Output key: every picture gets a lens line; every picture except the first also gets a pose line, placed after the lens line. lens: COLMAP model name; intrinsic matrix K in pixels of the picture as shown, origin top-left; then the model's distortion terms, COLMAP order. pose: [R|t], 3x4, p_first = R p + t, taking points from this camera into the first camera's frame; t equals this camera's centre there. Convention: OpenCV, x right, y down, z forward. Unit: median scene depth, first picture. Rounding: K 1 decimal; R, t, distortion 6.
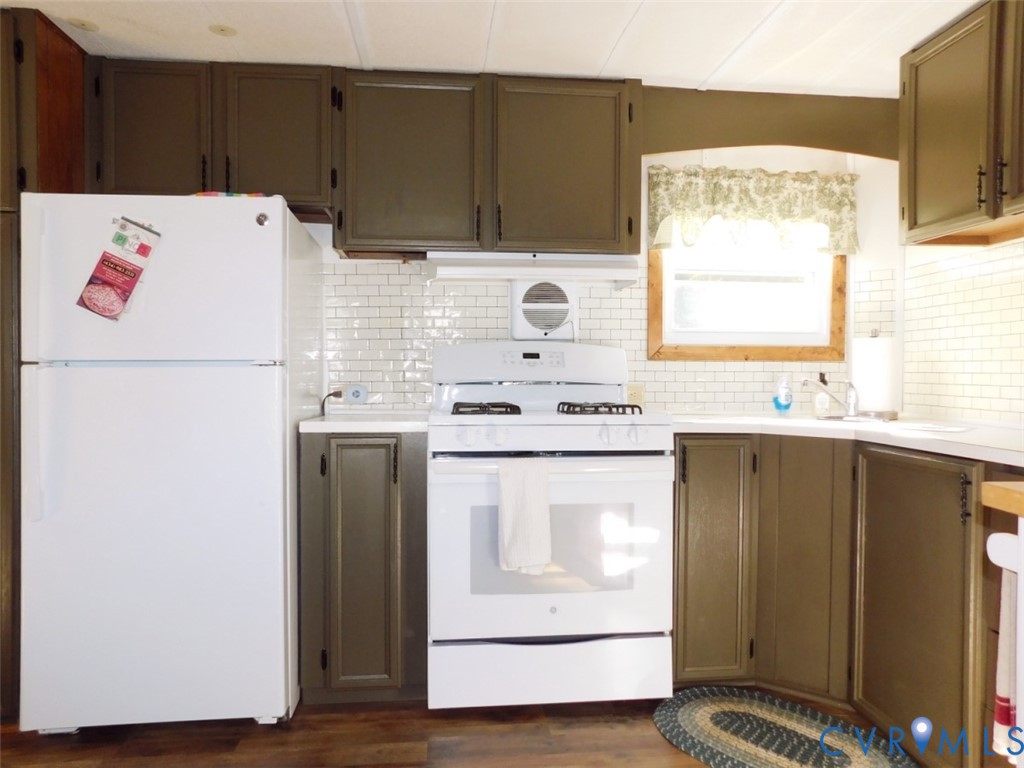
lens RADIAL K [[698.1, 0, 490.6], [0, 698.1, 387.5], [0, 0, 1]] dist [-0.036630, 0.001500]
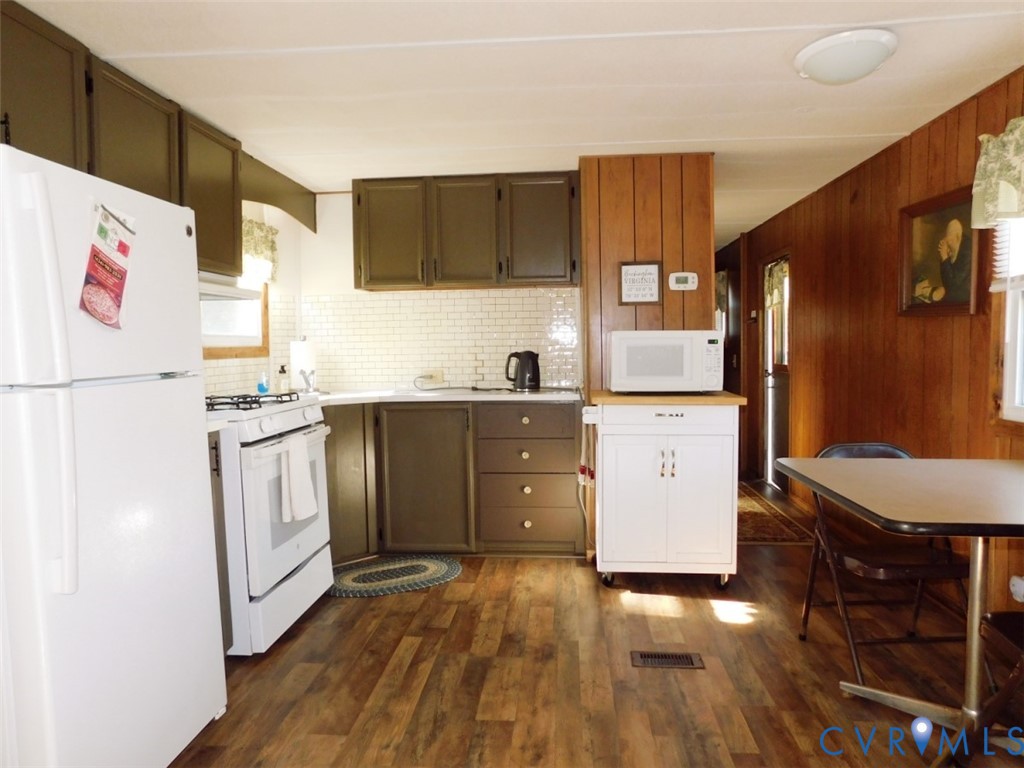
lens RADIAL K [[698.1, 0, 490.6], [0, 698.1, 387.5], [0, 0, 1]] dist [-0.036630, 0.001500]
pose [[0.210876, -0.064066, 0.975411, -1.260924], [0.043954, 0.997462, 0.056012, -0.053201], [-0.976524, 0.031062, 0.213157, 0.370597]]
